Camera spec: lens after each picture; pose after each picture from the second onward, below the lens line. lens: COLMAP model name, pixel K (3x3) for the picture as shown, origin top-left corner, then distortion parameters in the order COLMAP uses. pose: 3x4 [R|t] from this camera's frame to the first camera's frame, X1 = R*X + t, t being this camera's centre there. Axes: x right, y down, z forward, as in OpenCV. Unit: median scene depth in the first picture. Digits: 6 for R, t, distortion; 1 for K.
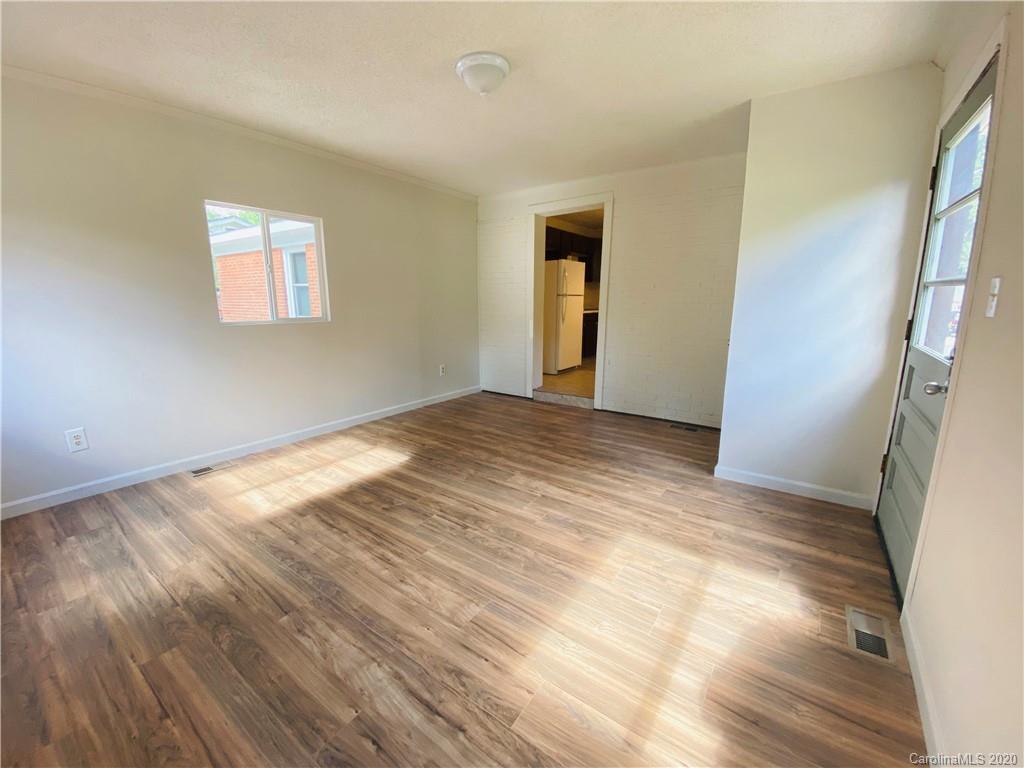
lens RADIAL K [[415.3, 0, 507.1], [0, 415.3, 380.5], [0, 0, 1]] dist [0.044657, -0.042078]
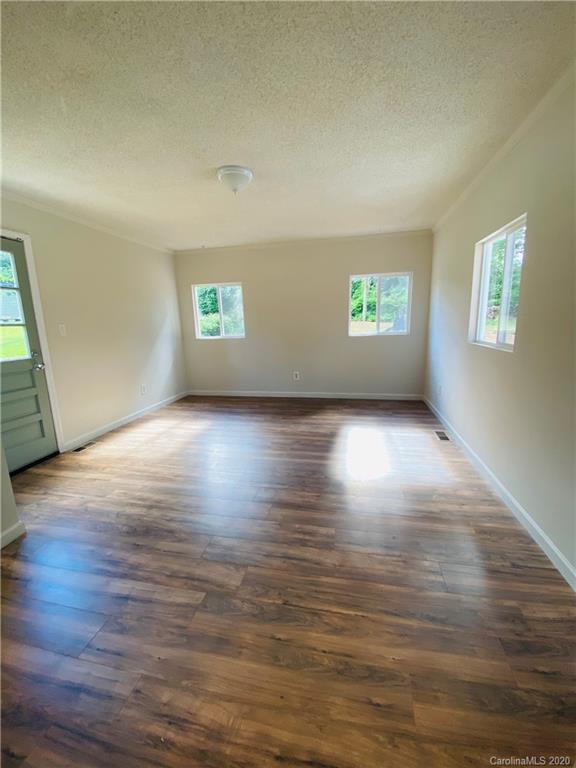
lens RADIAL K [[311.9, 0, 289.1], [0, 311.9, 379.6], [0, 0, 1]] dist [0.023900, -0.021369]
pose [[-0.913256, 0.098397, -0.395324, 0.207168], [-0.055209, 0.931547, 0.359405, -0.347084], [0.403627, 0.350054, -0.845309, 1.671668]]
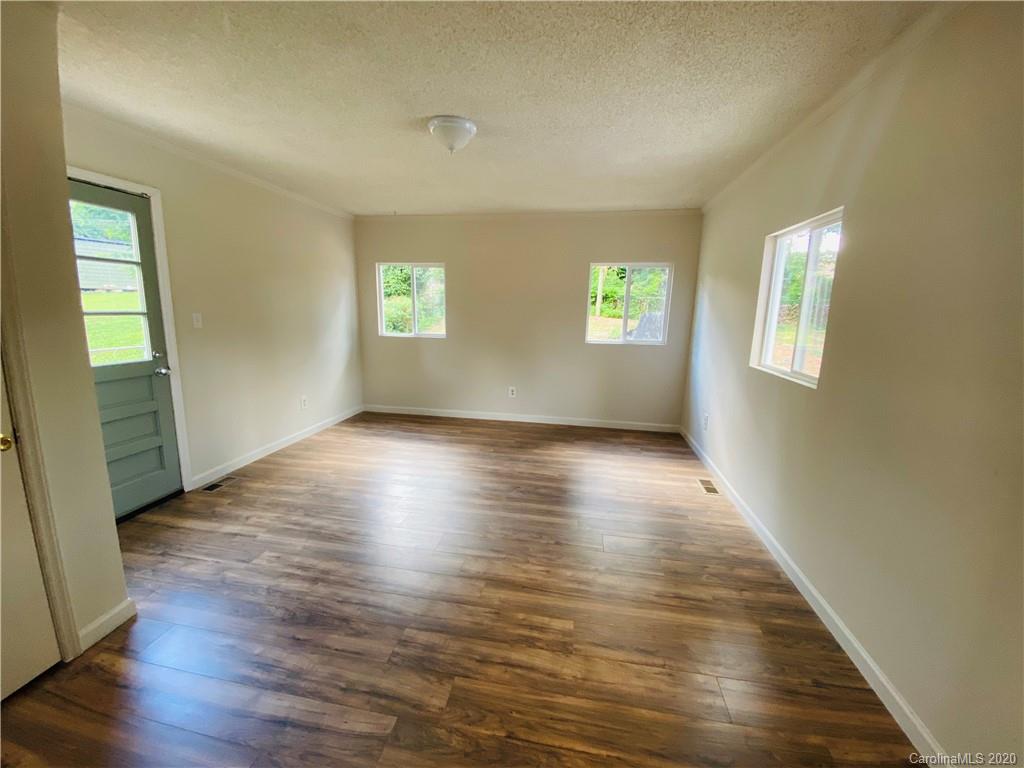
lens RADIAL K [[415.9, 0, 507.5], [0, 415.9, 381.5], [0, 0, 1]] dist [0.023900, -0.021369]
pose [[-0.902091, 0.052789, -0.428304, 0.234644], [-0.109085, 0.932365, 0.344669, -0.375978], [0.417530, 0.357645, -0.835320, 1.625781]]
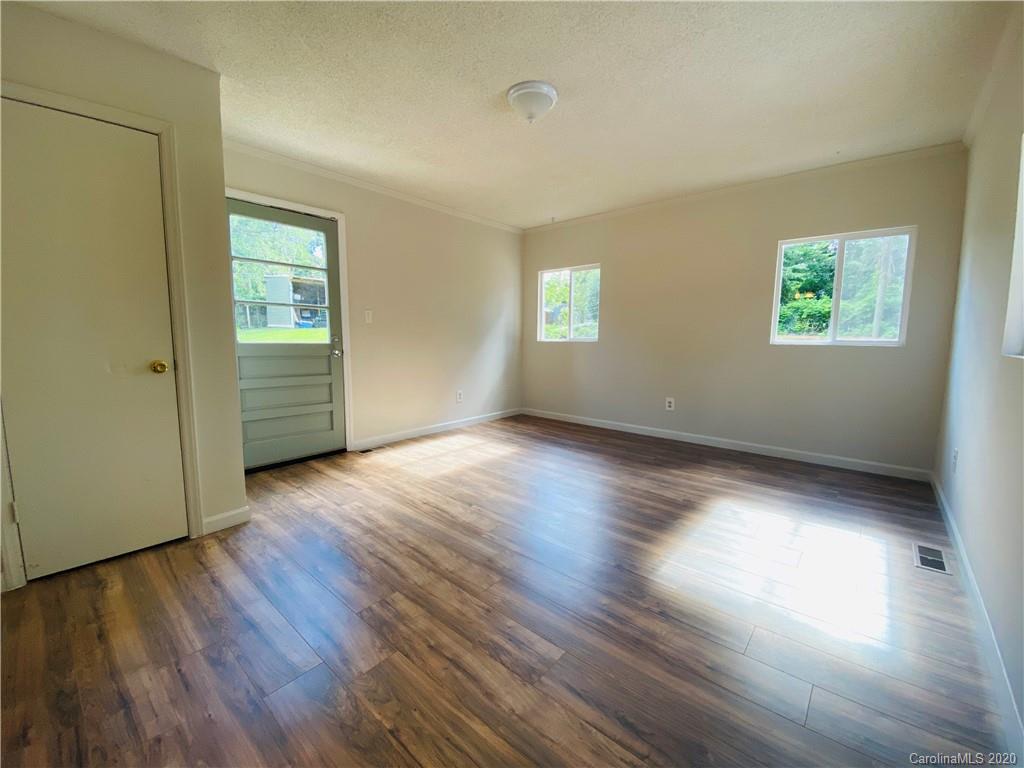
lens RADIAL K [[415.9, 0, 507.5], [0, 415.9, 381.5], [0, 0, 1]] dist [0.023900, -0.021369]
pose [[-0.995462, -0.022073, 0.092567, -0.078406], [0.007190, 0.952501, 0.304449, -0.275338], [-0.094890, 0.303733, -0.948020, 1.637832]]
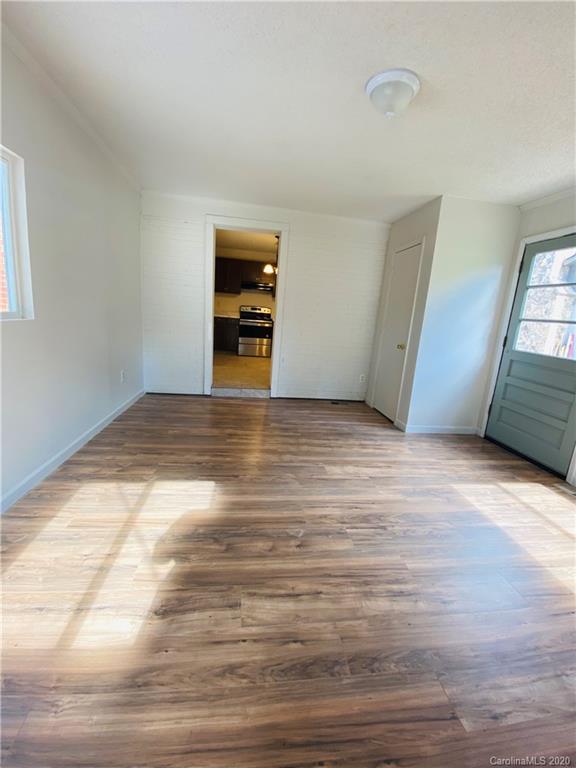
lens RADIAL K [[311.9, 0, 289.1], [0, 311.9, 379.6], [0, 0, 1]] dist [0.023900, -0.021369]
pose [[0.723334, -0.089674, 0.684651, -0.604484], [0.057475, 0.995910, 0.069719, -0.074215], [-0.688103, -0.011079, 0.725529, 0.447554]]
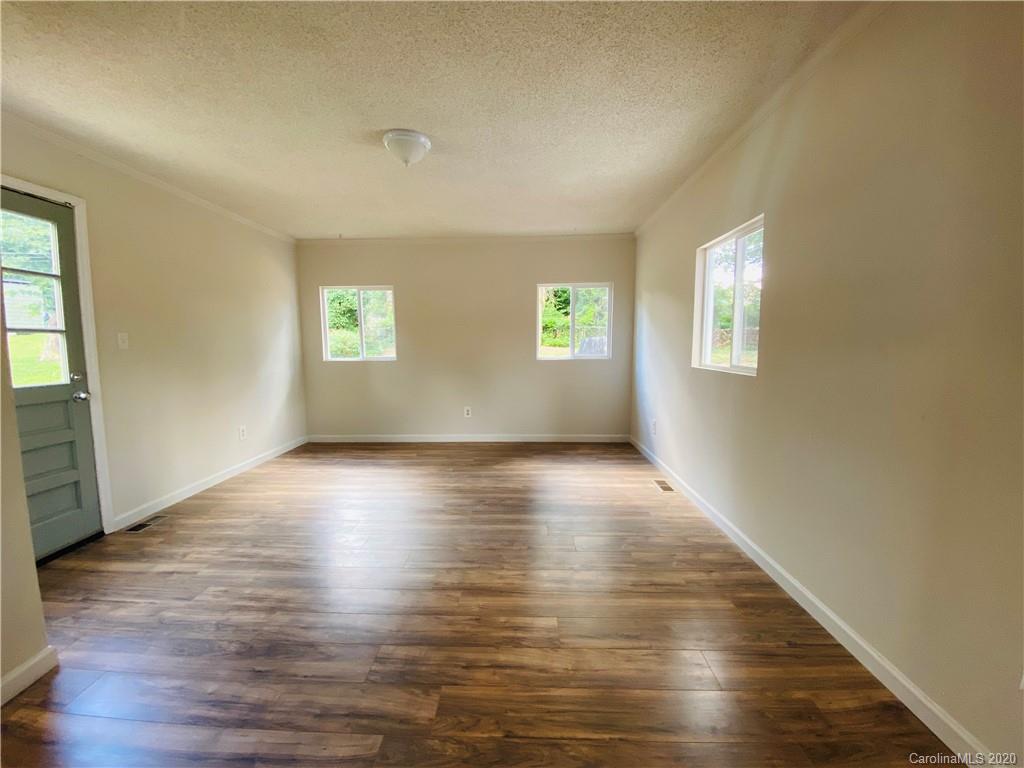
lens RADIAL K [[415.9, 0, 507.5], [0, 415.9, 381.5], [0, 0, 1]] dist [0.023900, -0.021369]
pose [[-0.833663, 0.055008, -0.549527, 0.275093], [-0.104057, 0.961561, 0.254112, -0.317960], [0.542382, 0.269026, -0.795894, 1.628932]]
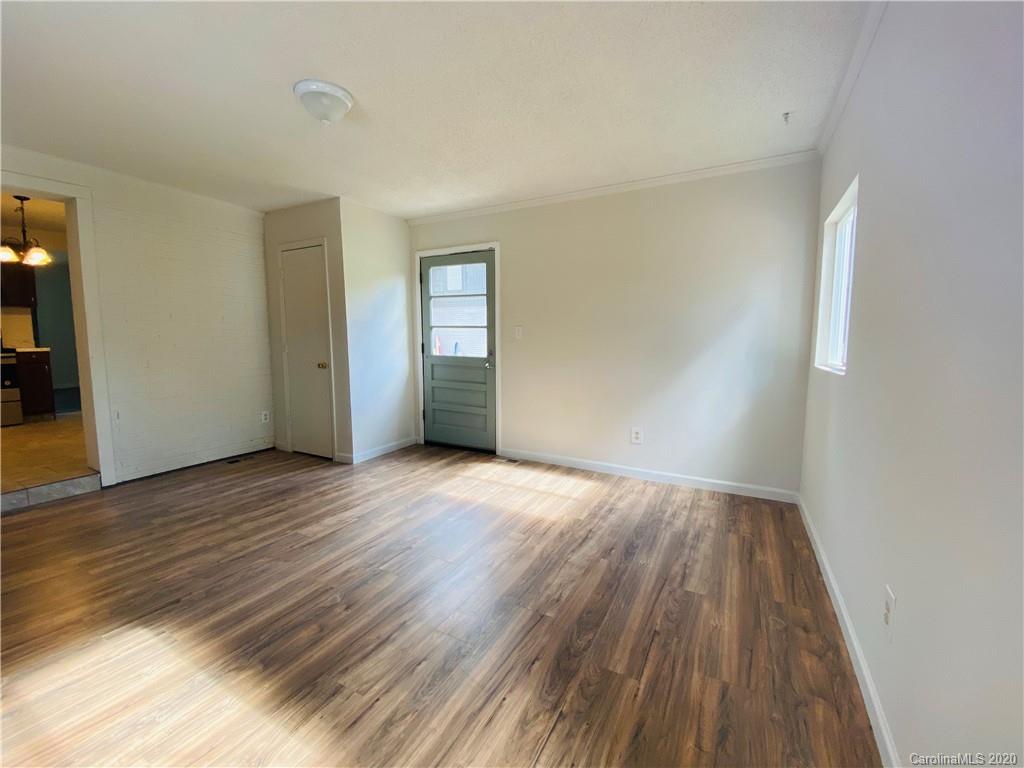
lens RADIAL K [[415.9, 0, 507.5], [0, 415.9, 381.5], [0, 0, 1]] dist [0.023900, -0.021369]
pose [[-0.121508, -0.104159, 0.987110, -0.838956], [0.189444, 0.973764, 0.126070, -0.099485], [-0.974344, 0.202321, -0.098588, 0.597371]]
